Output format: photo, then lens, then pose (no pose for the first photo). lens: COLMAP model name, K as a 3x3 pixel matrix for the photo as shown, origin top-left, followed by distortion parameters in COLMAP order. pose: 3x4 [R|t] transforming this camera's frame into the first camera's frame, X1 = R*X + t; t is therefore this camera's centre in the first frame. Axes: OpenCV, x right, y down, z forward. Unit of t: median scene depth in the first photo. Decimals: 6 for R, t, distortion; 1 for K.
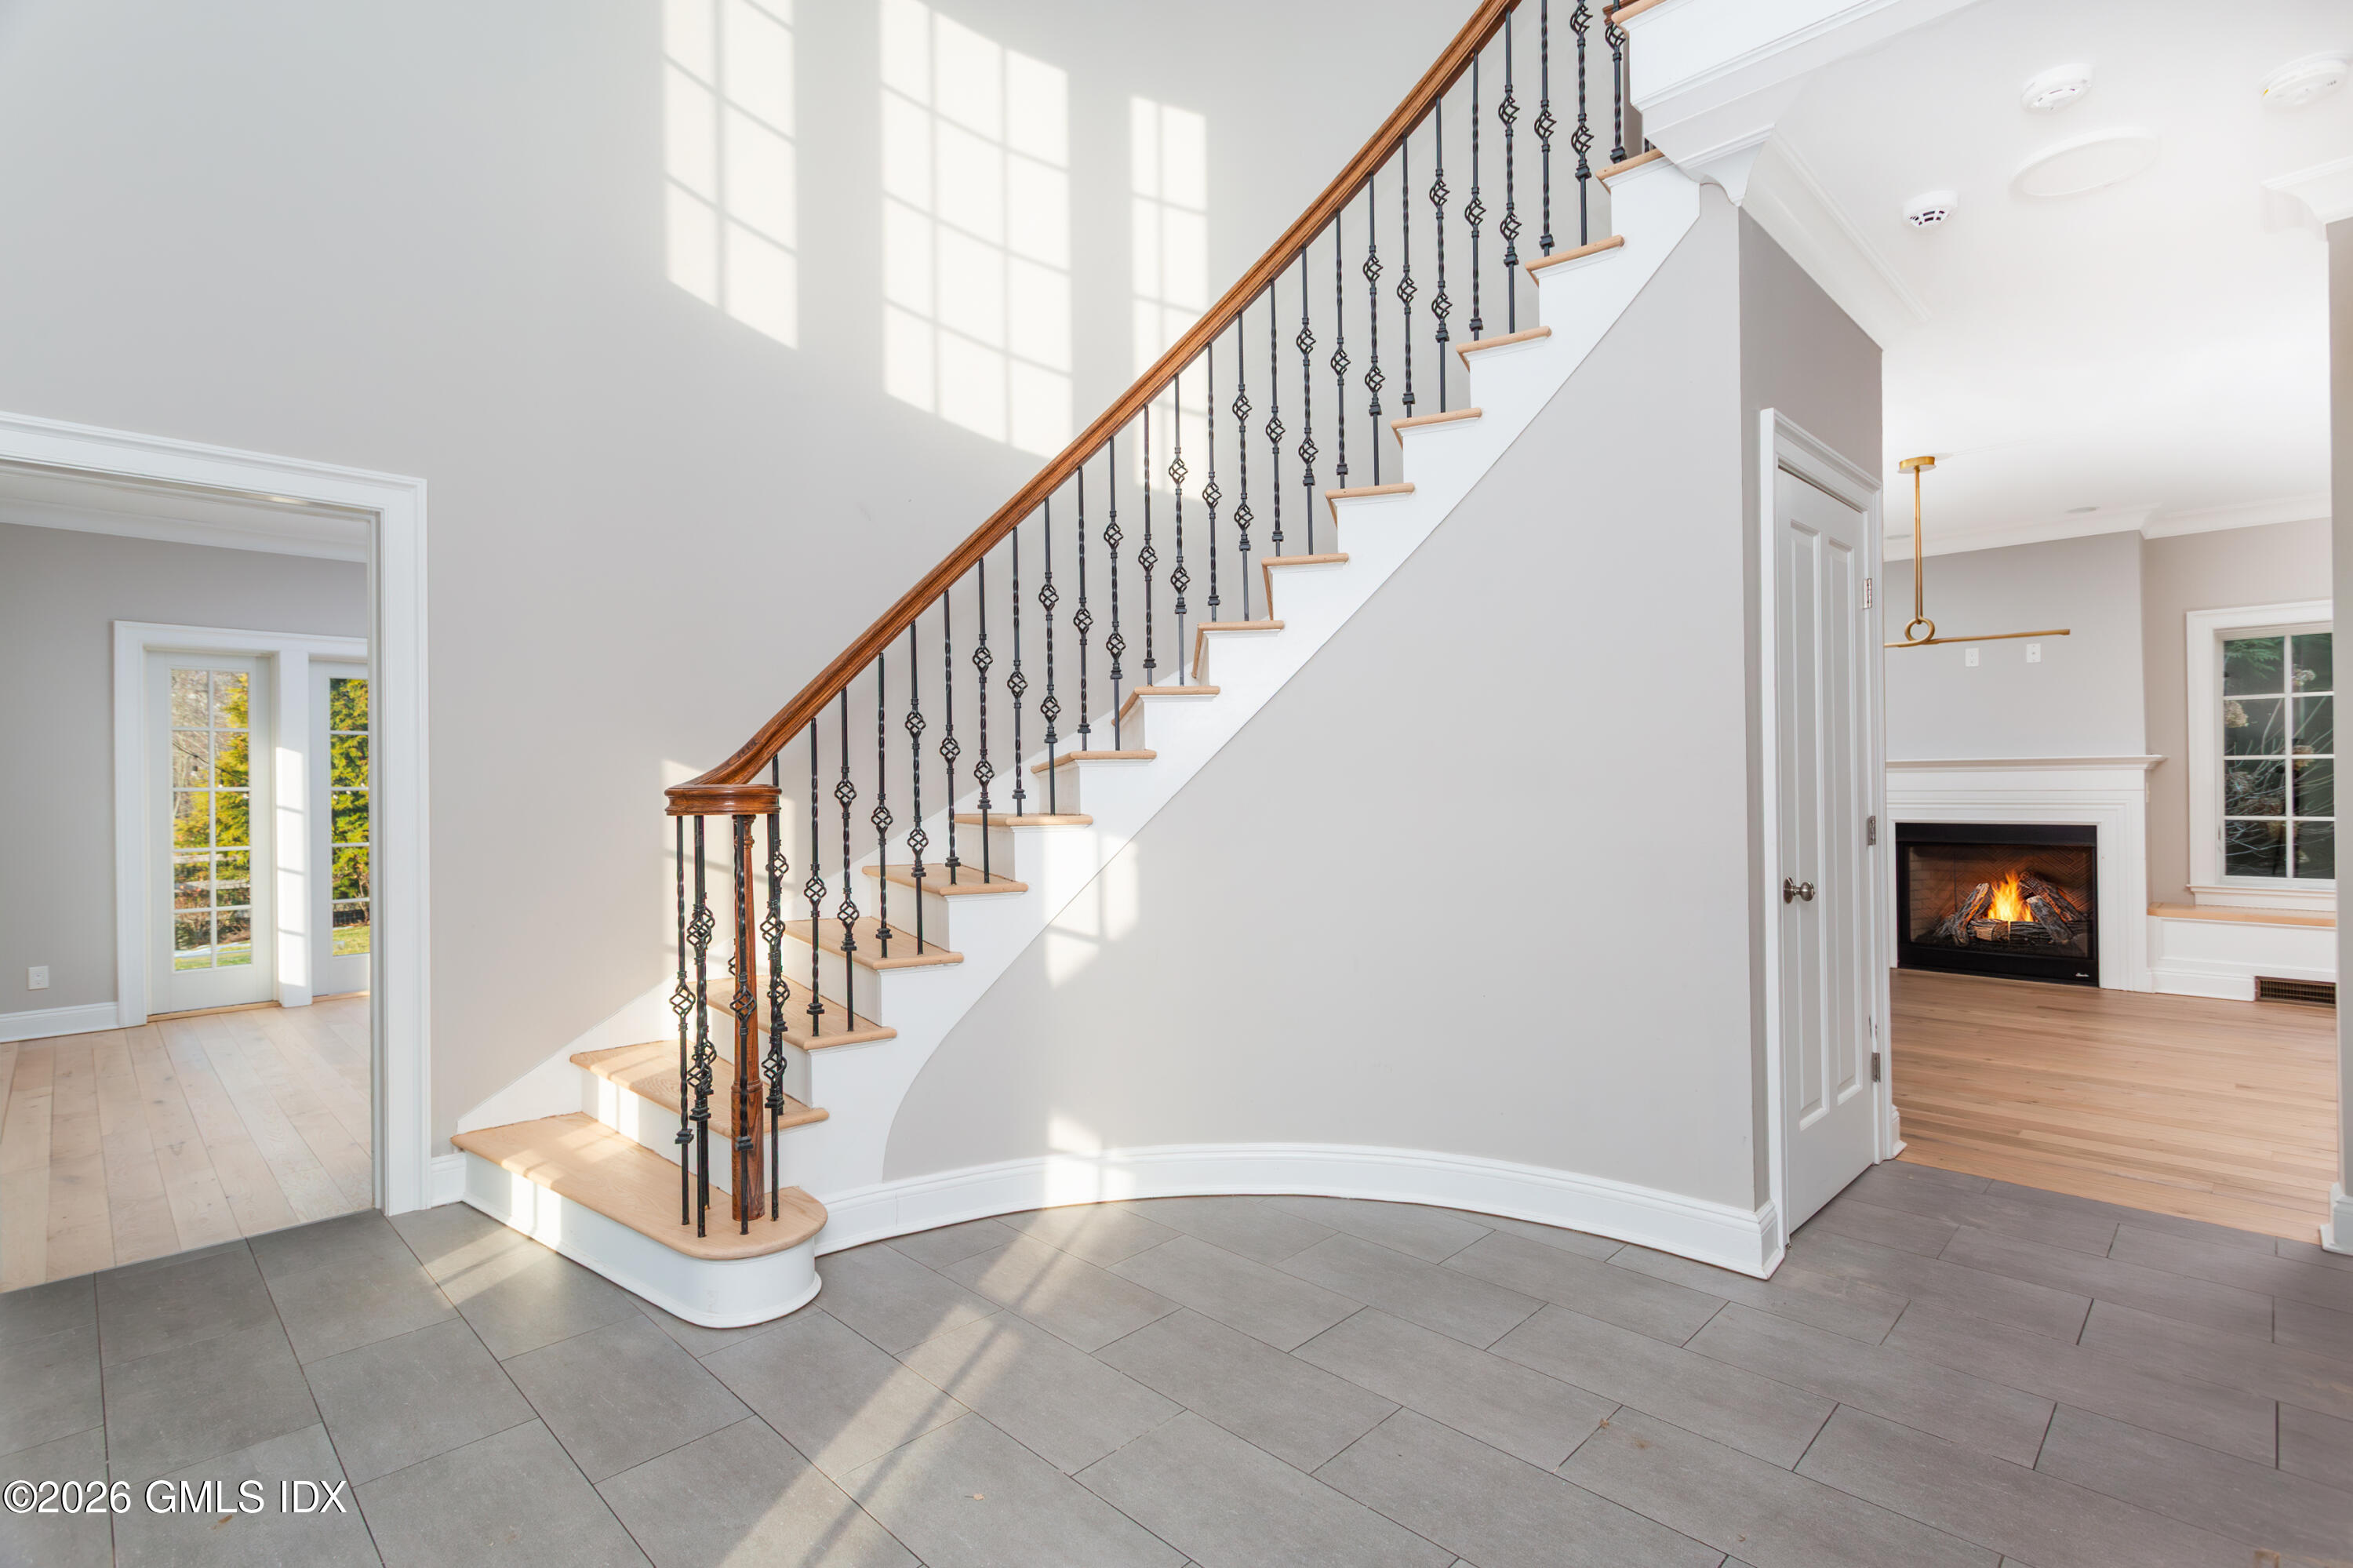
lens RADIAL K [[1128.1, 0, 1176.5], [0, 1128.1, 784.0], [0, 0, 1]] dist [0.004005, 0.001455]
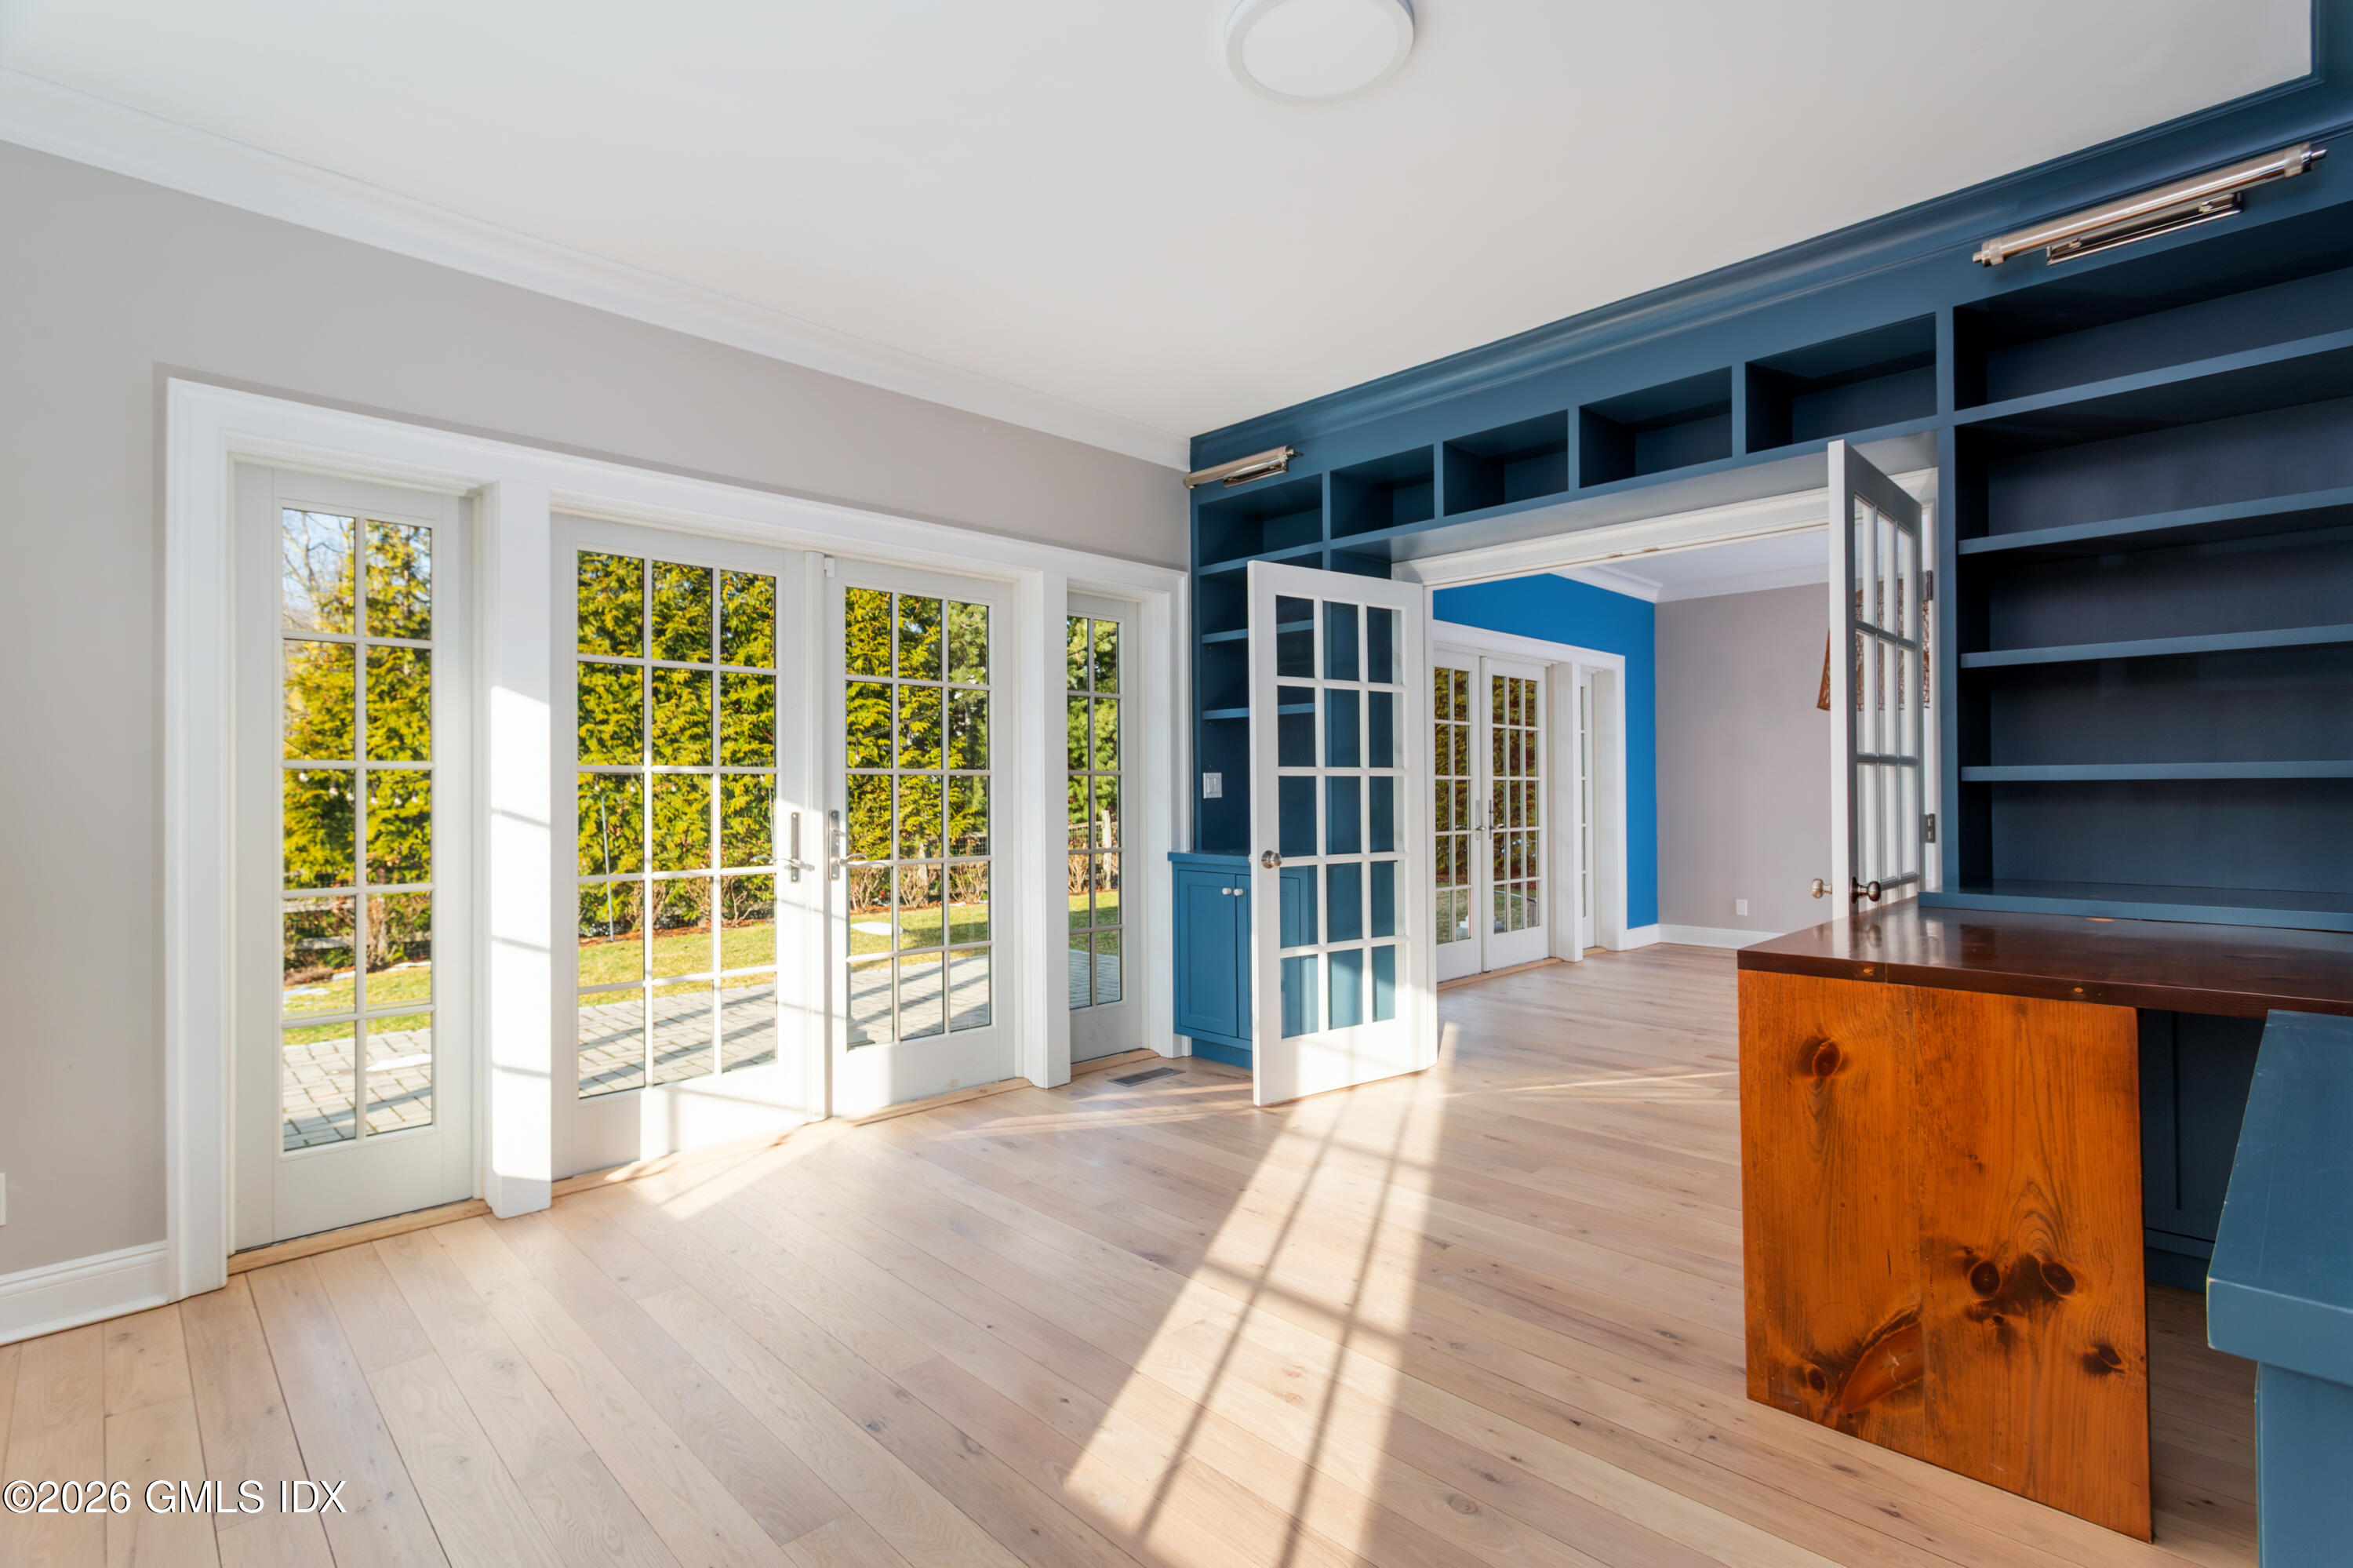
lens RADIAL K [[1110.9, 0, 1170.1], [0, 1110.9, 784.2], [0, 0, 1]] dist [-0.002420, 0.006887]
pose [[0.999805, -0.002117, -0.019658, -0.397316], [0.001957, 0.999965, -0.008159, 0.010134], [0.019675, 0.008118, 0.999773, 0.424499]]
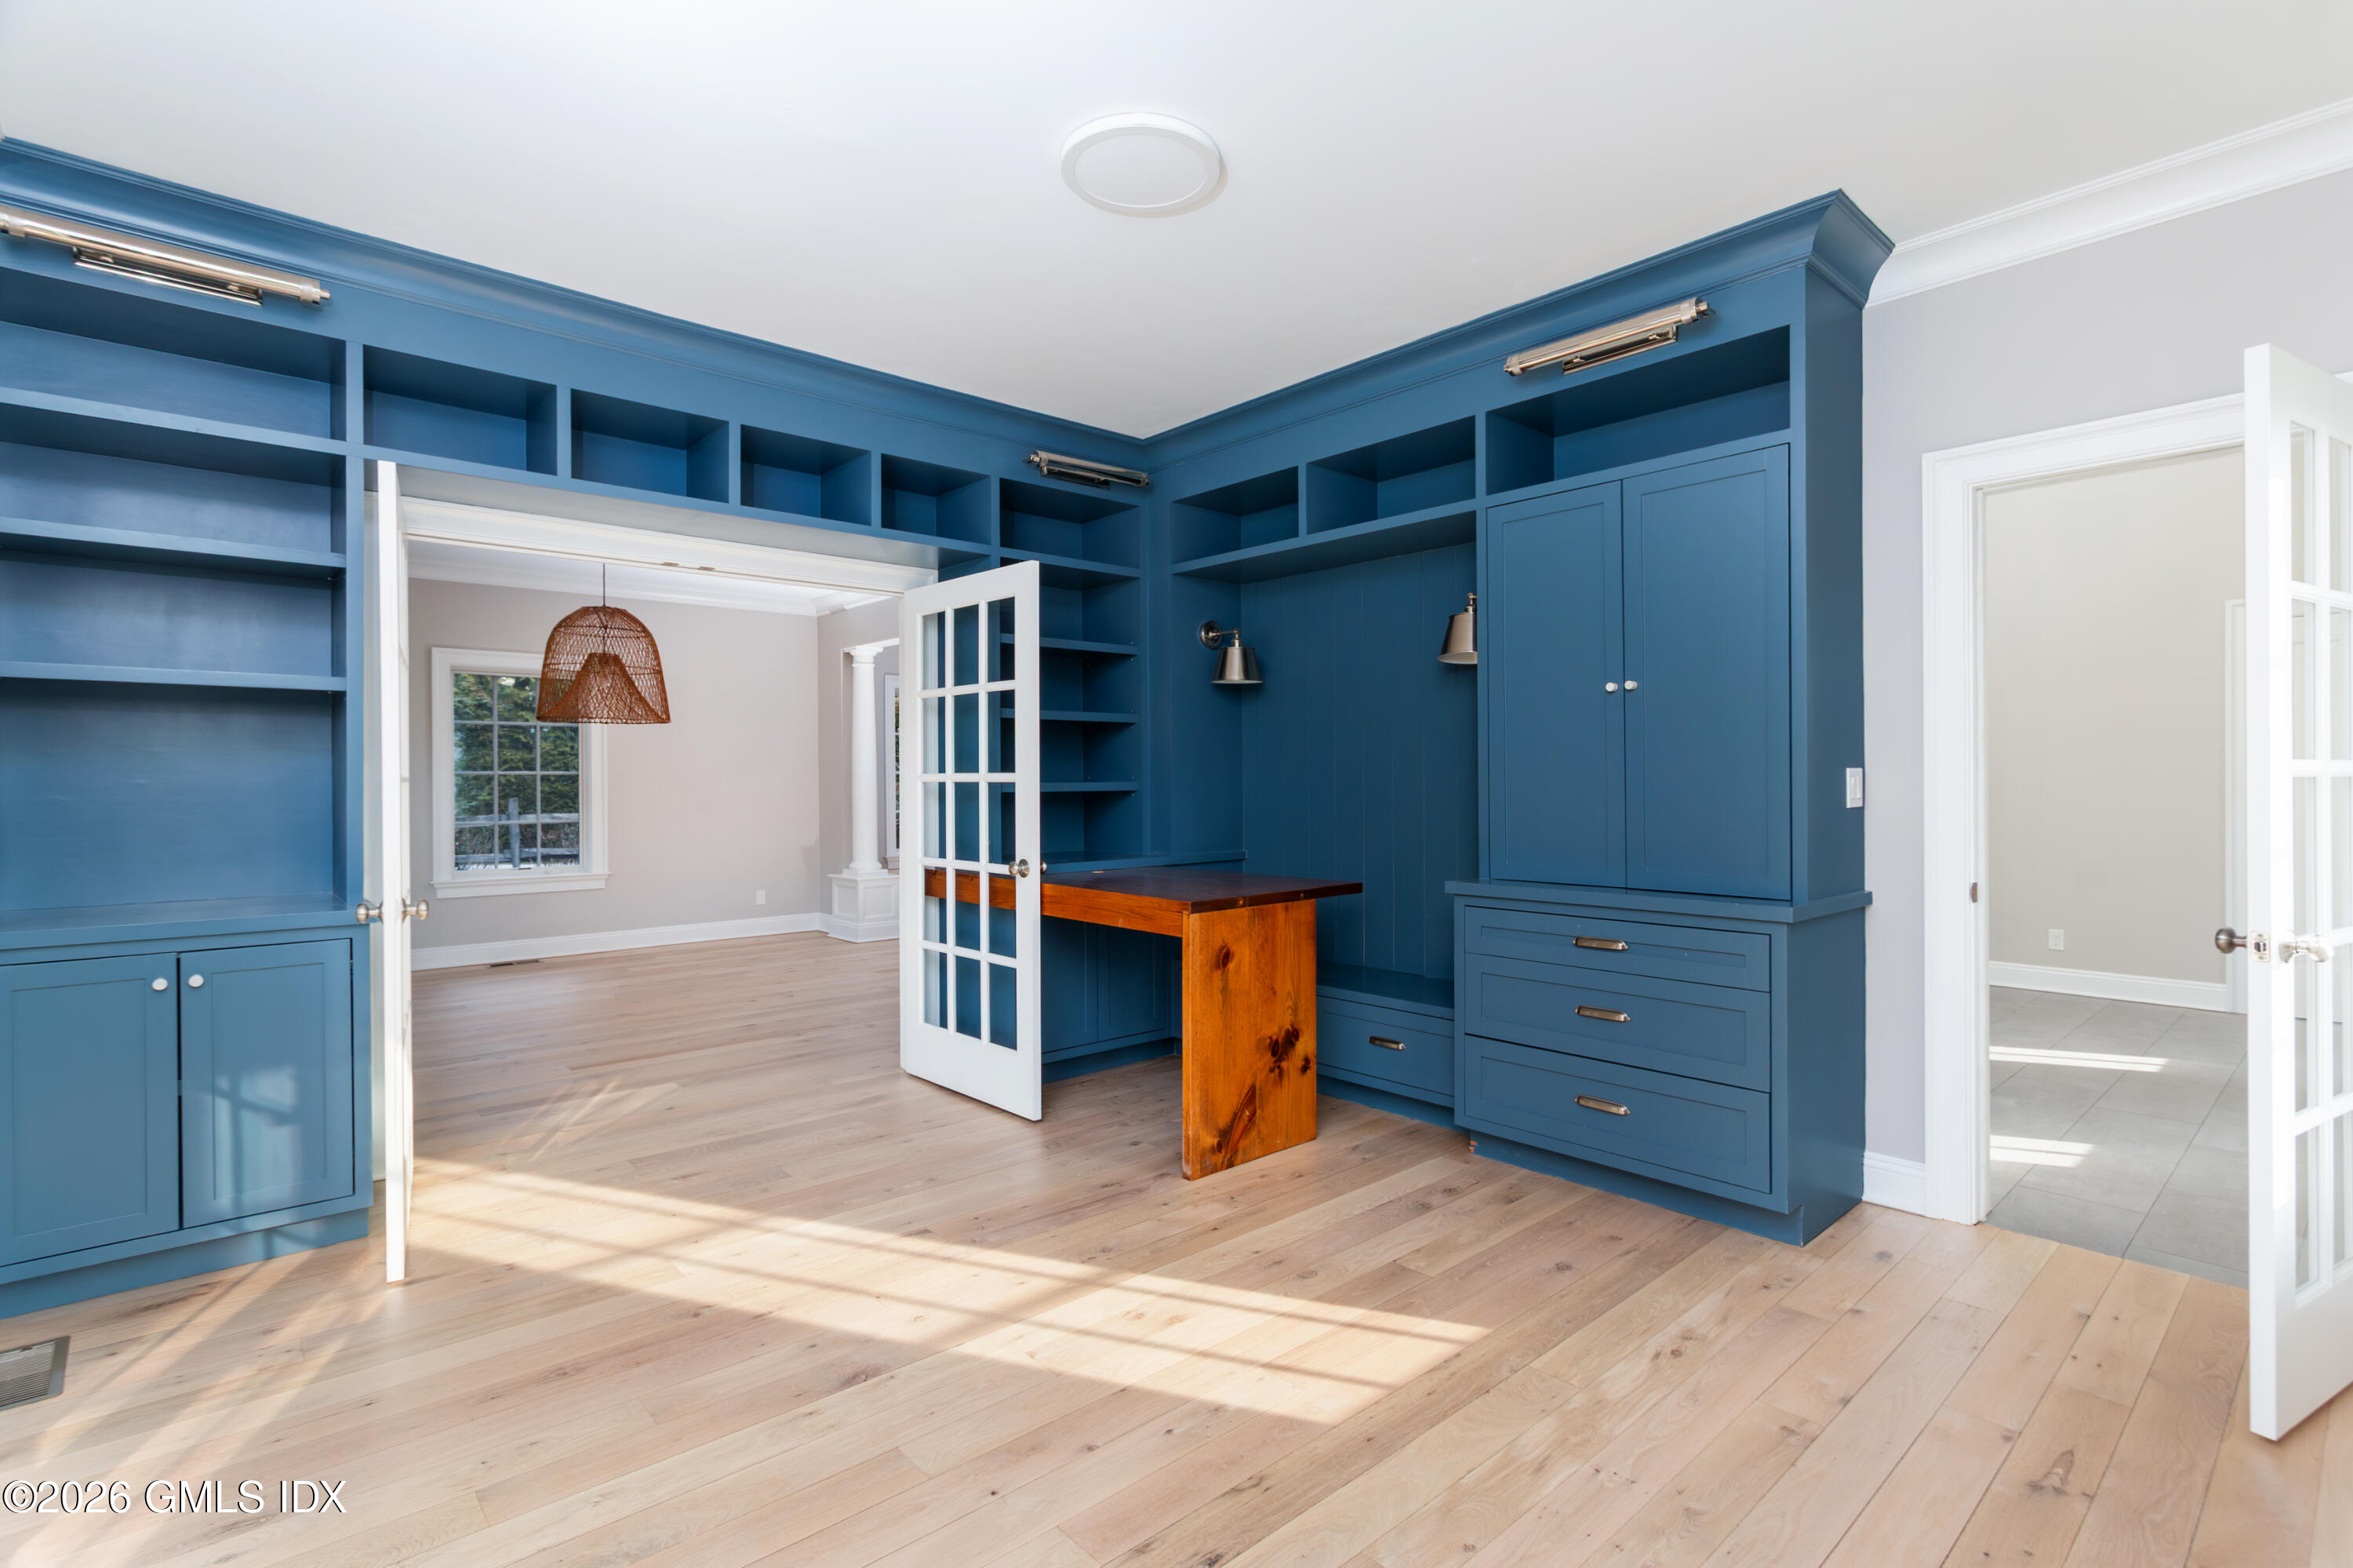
lens RADIAL K [[1110.9, 0, 1170.1], [0, 1110.9, 784.2], [0, 0, 1]] dist [-0.002420, 0.006887]
pose [[0.062755, 0.000912, 0.998029, -0.799193], [0.005570, 0.999984, -0.001264, 0.000868], [-0.998013, 0.005638, 0.062749, 0.767911]]
